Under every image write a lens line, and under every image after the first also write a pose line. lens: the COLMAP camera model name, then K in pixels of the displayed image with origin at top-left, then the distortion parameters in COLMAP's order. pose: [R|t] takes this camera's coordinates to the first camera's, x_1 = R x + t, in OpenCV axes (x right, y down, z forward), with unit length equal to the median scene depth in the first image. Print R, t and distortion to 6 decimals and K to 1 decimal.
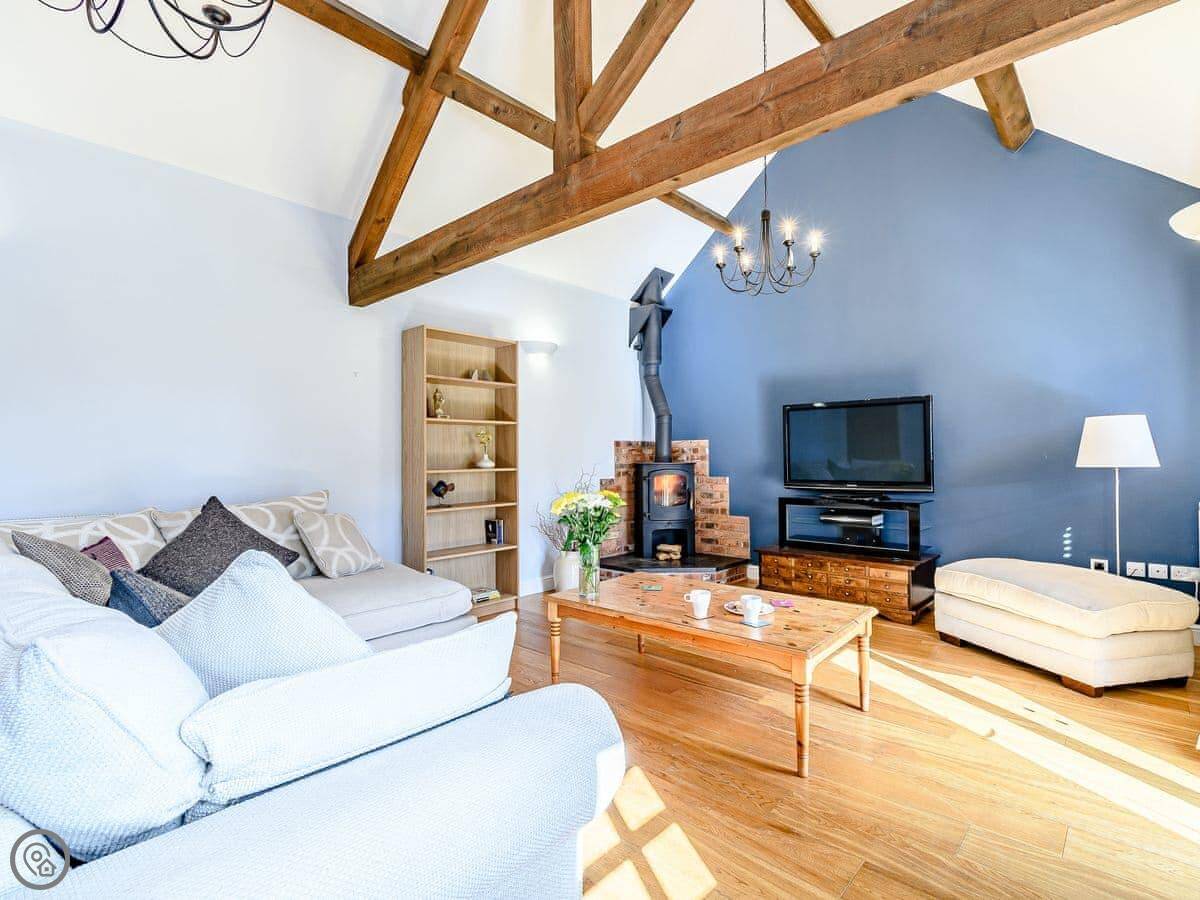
lens RADIAL K [[607.1, 0, 621.1], [0, 607.1, 443.3], [0, 0, 1]] dist [-0.001639, -0.000477]
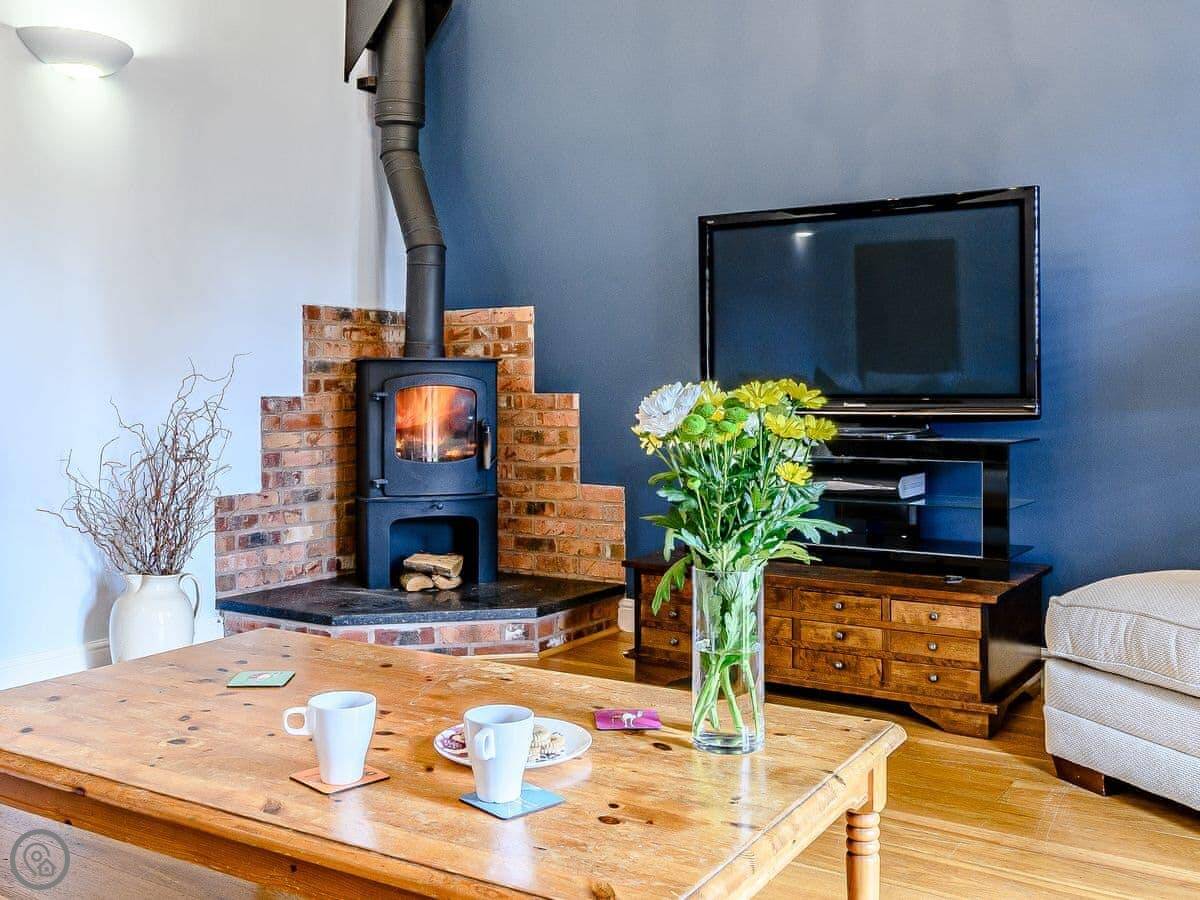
lens RADIAL K [[1177.2, 0, 598.6], [0, 1177.2, 386.4], [0, 0, 1]] dist [-0.011435, -0.017982]
pose [[0.990874, 0.001670, 0.134778, 0.083707], [-0.004244, 0.999814, 0.018814, 0.036869], [-0.134721, -0.019215, 0.990697, 0.192070]]
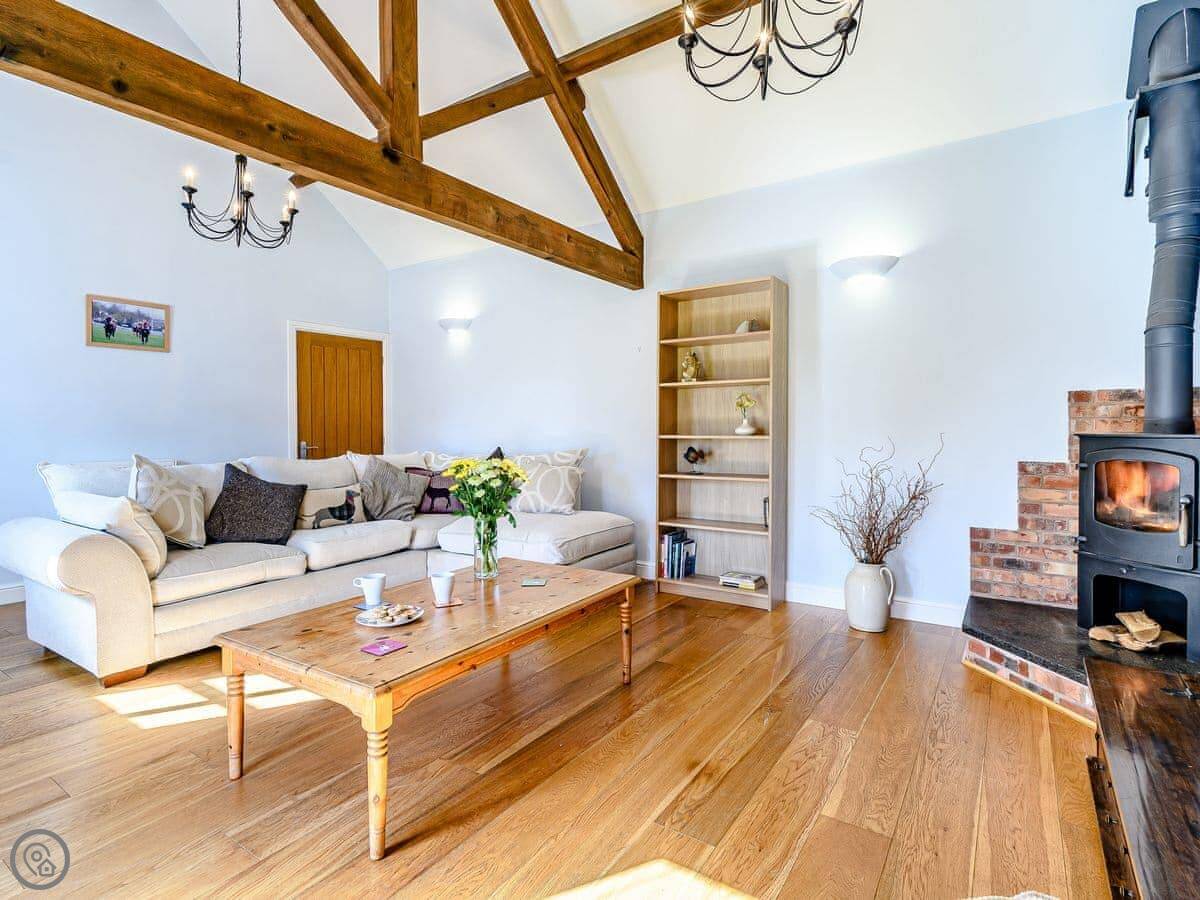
lens RADIAL K [[607.1, 0, 621.1], [0, 607.1, 443.3], [0, 0, 1]] dist [-0.001639, -0.000477]
pose [[0.116434, 0.026508, -0.992845, 0.483562], [0.018424, 0.999414, 0.028844, 0.019682], [0.993027, -0.021650, 0.115878, 0.578650]]
